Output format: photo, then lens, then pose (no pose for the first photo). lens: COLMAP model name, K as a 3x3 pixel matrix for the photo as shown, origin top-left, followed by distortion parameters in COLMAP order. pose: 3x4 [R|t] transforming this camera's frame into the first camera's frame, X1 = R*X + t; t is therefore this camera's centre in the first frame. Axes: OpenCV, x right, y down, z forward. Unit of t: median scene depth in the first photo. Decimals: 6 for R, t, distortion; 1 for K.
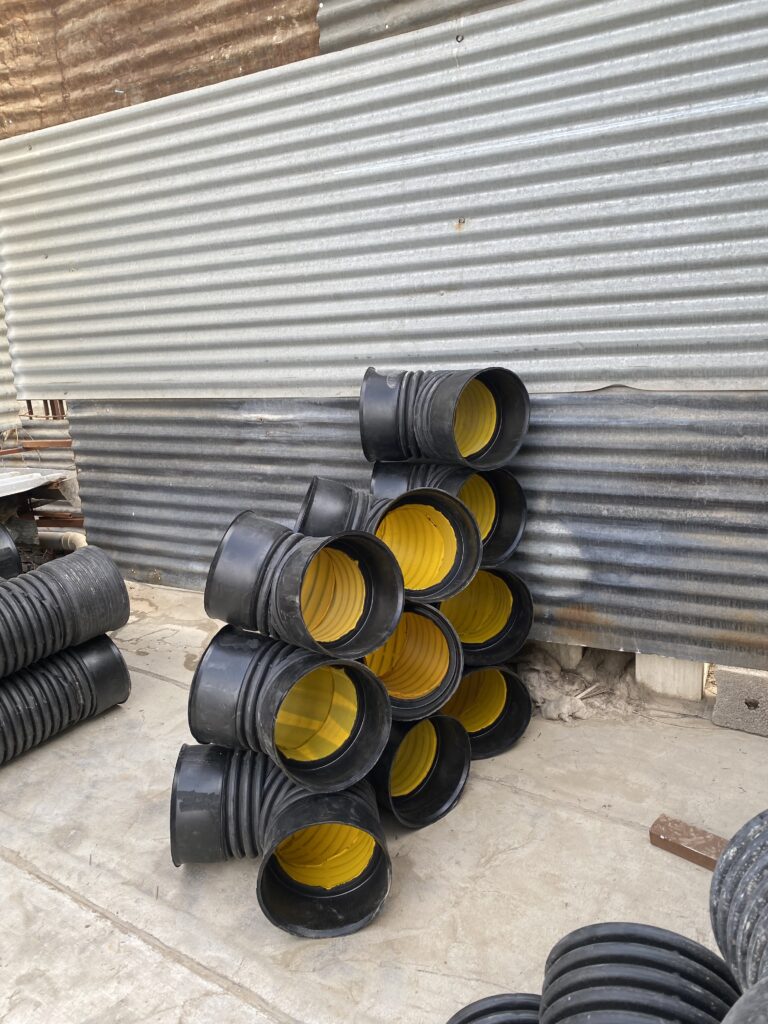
lens RADIAL K [[777.1, 0, 383.4], [0, 777.1, 510.6], [0, 0, 1]] dist [0.000180, -0.006947]
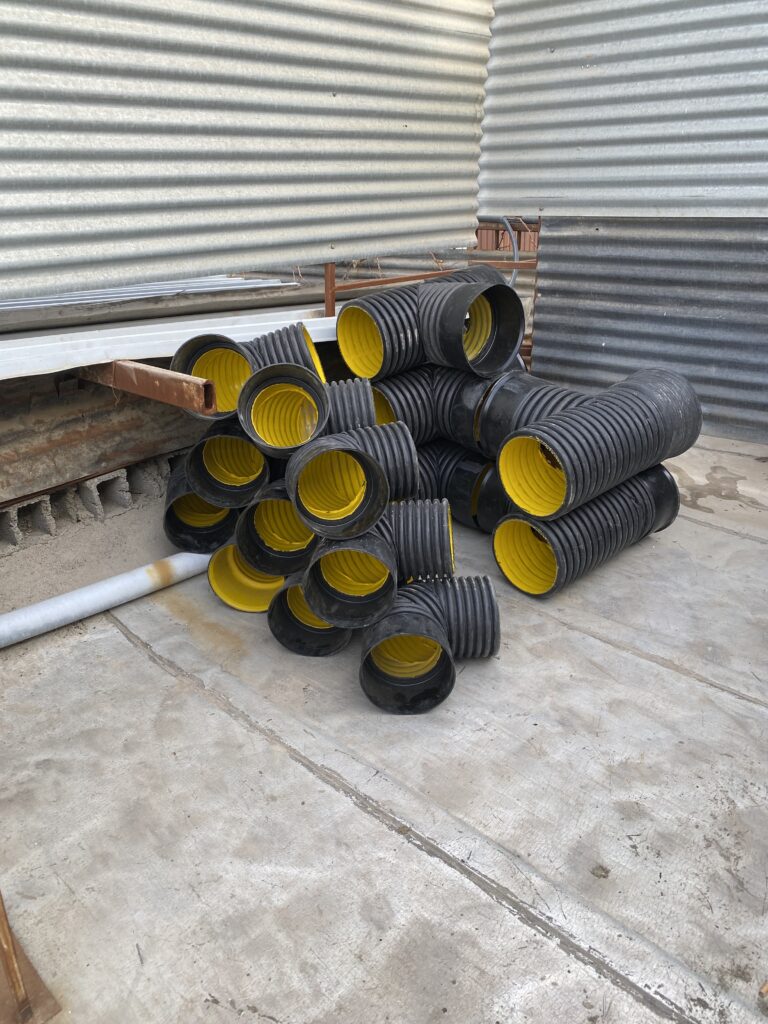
lens RADIAL K [[777.1, 0, 385.0], [0, 777.1, 512.8], [0, 0, 1]] dist [0.000180, -0.006947]
pose [[0.986945, 0.097696, -0.128044, -0.459300], [-0.074762, 0.982071, 0.173054, 0.064692], [0.142655, -0.161222, 0.976554, -0.008881]]
